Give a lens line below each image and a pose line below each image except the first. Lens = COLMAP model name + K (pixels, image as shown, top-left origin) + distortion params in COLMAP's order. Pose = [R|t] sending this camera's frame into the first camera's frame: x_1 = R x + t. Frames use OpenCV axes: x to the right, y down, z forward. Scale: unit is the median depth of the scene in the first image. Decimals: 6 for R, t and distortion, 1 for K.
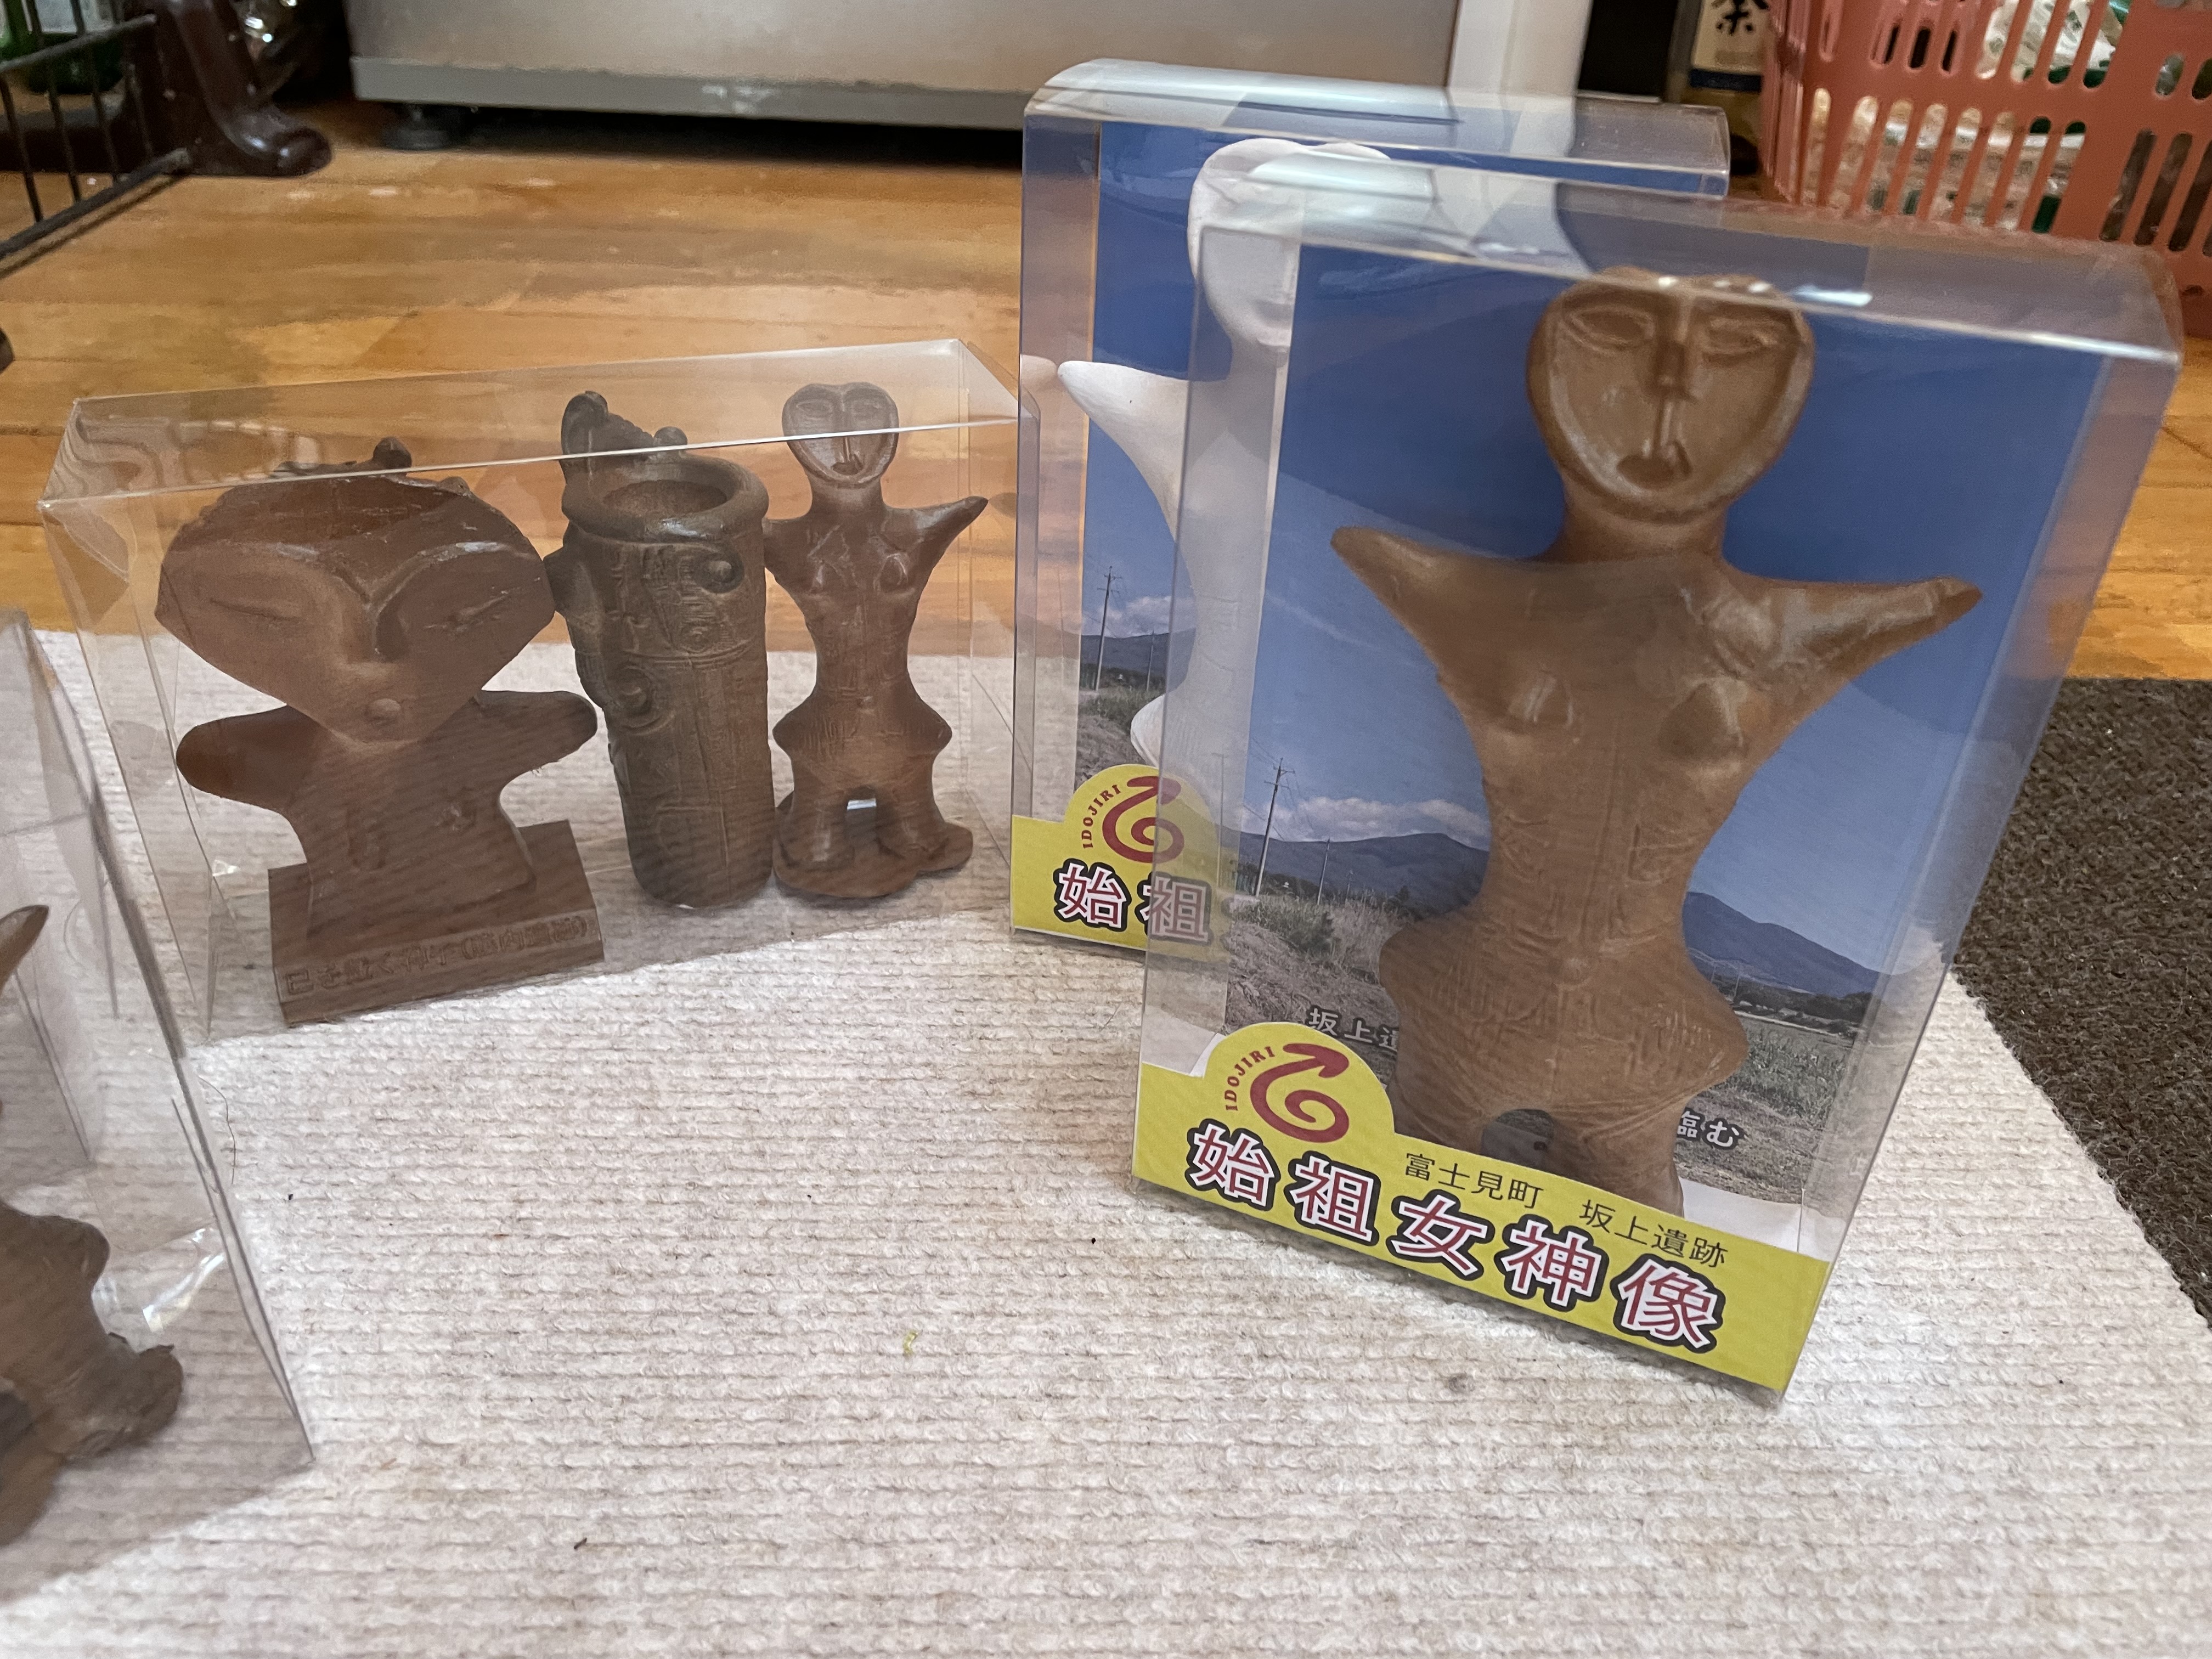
lens RADIAL K [[1680.4, 0, 1078.9], [0, 1680.4, 824.9], [0, 0, 1]] dist [0.079715, -0.115729]
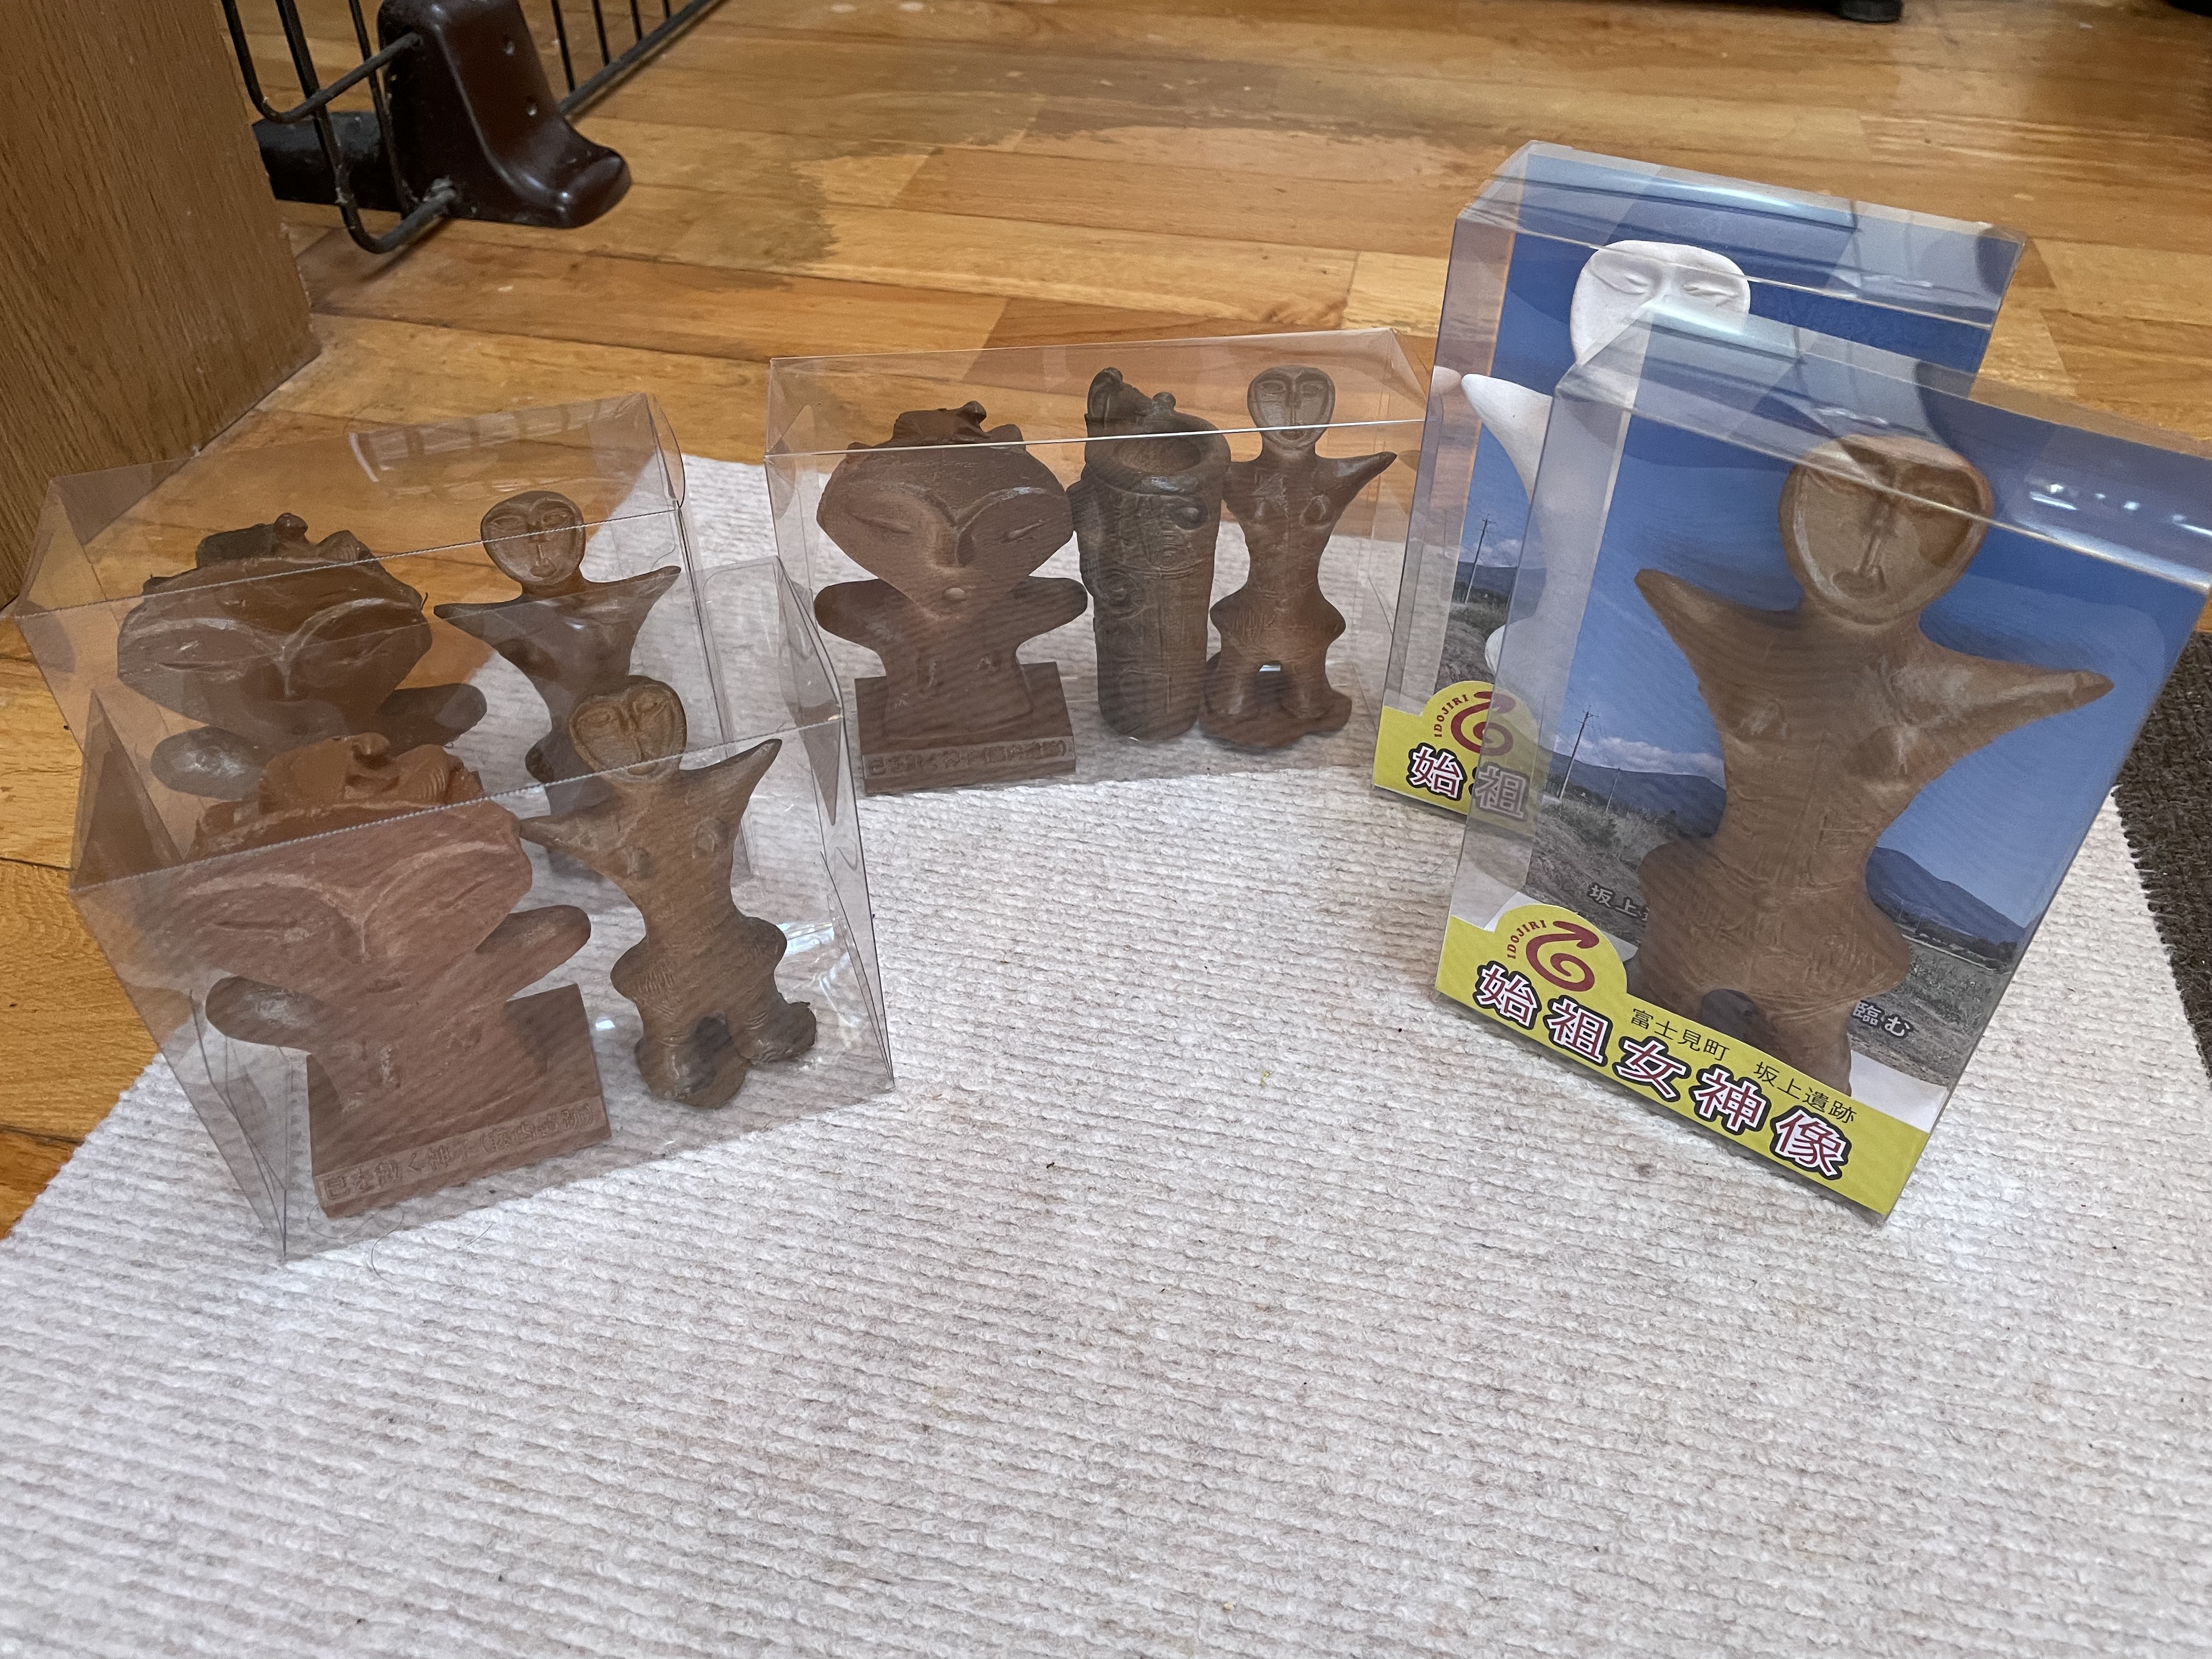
lens RADIAL K [[1680.4, 0, 1099.1], [0, 1680.4, 783.9], [0, 0, 1]] dist [0.079715, -0.115729]
pose [[0.970896, 0.129089, -0.201736, 0.022449], [-0.099036, 0.983316, 0.152585, -0.151217], [0.218067, -0.128165, 0.967482, -0.408464]]
